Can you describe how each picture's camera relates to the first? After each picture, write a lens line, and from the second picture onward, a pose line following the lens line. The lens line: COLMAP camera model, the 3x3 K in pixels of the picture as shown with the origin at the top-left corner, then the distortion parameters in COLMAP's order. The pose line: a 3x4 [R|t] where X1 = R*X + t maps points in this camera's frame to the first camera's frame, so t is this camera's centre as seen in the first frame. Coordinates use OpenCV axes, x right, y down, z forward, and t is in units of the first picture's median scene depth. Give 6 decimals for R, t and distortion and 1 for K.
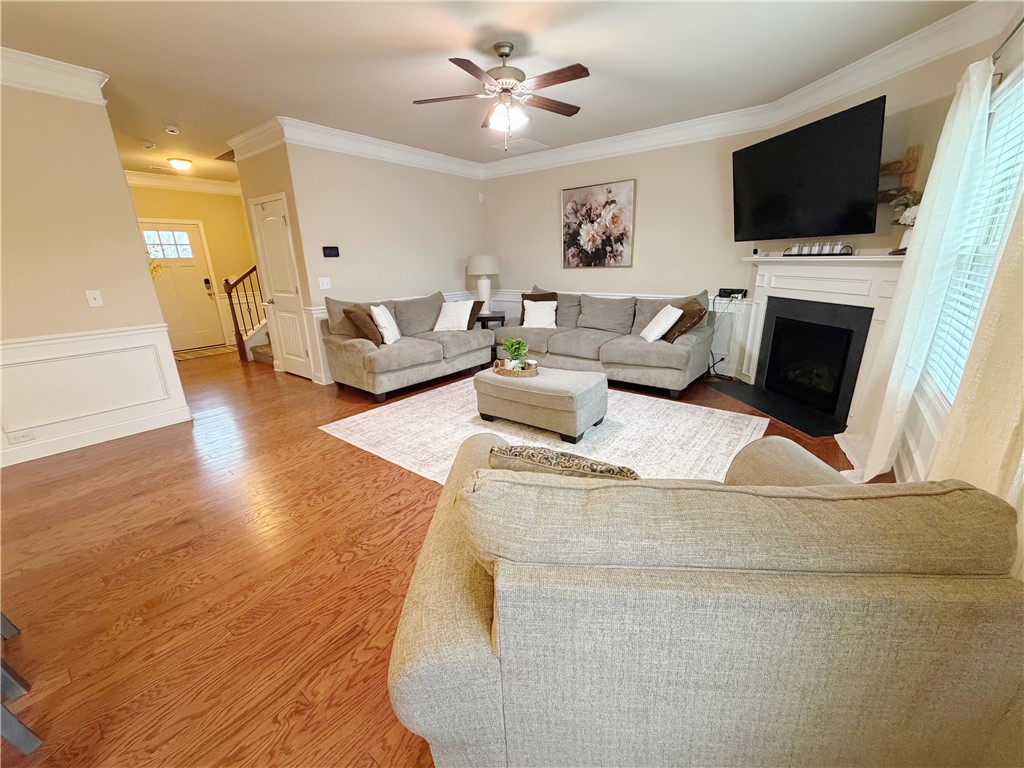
lens RADIAL K [[409.2, 0, 508.0], [0, 409.2, 385.2], [0, 0, 1]] dist [-0.001180, 0.000039]
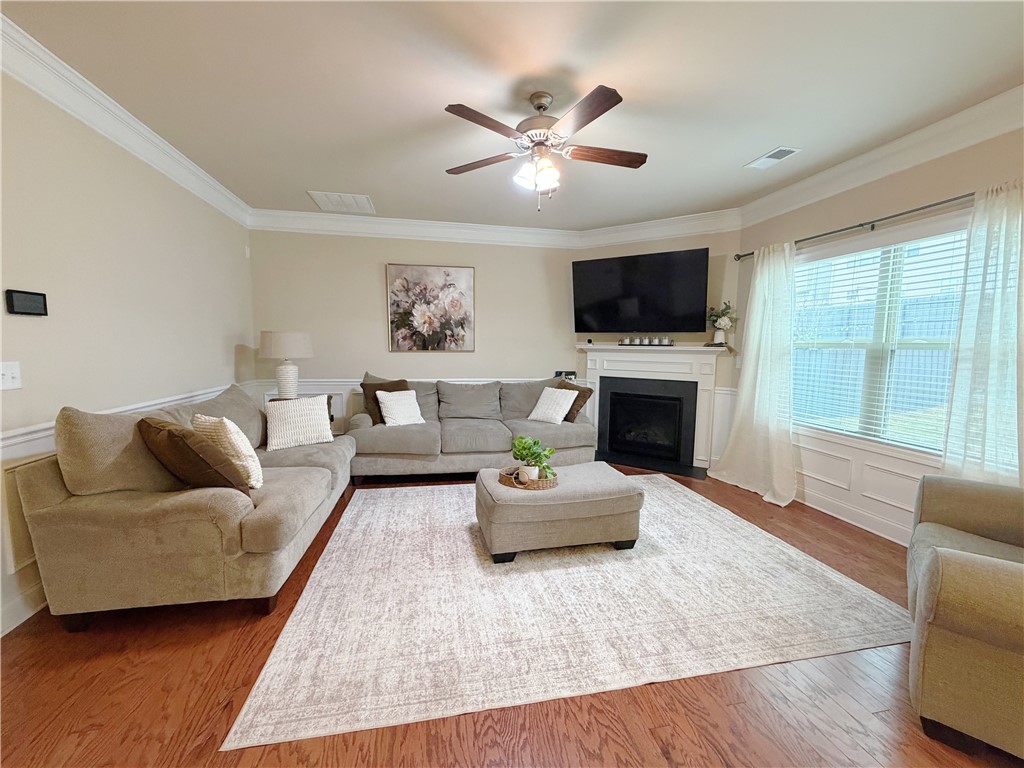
lens RADIAL K [[409.2, 0, 509.6], [0, 409.2, 384.3], [0, 0, 1]] dist [-0.001180, 0.000039]
pose [[0.650022, -0.040748, 0.758822, -0.381658], [0.196985, 0.973464, -0.116468, -0.084397], [-0.733940, 0.225183, 0.640800, 0.334761]]
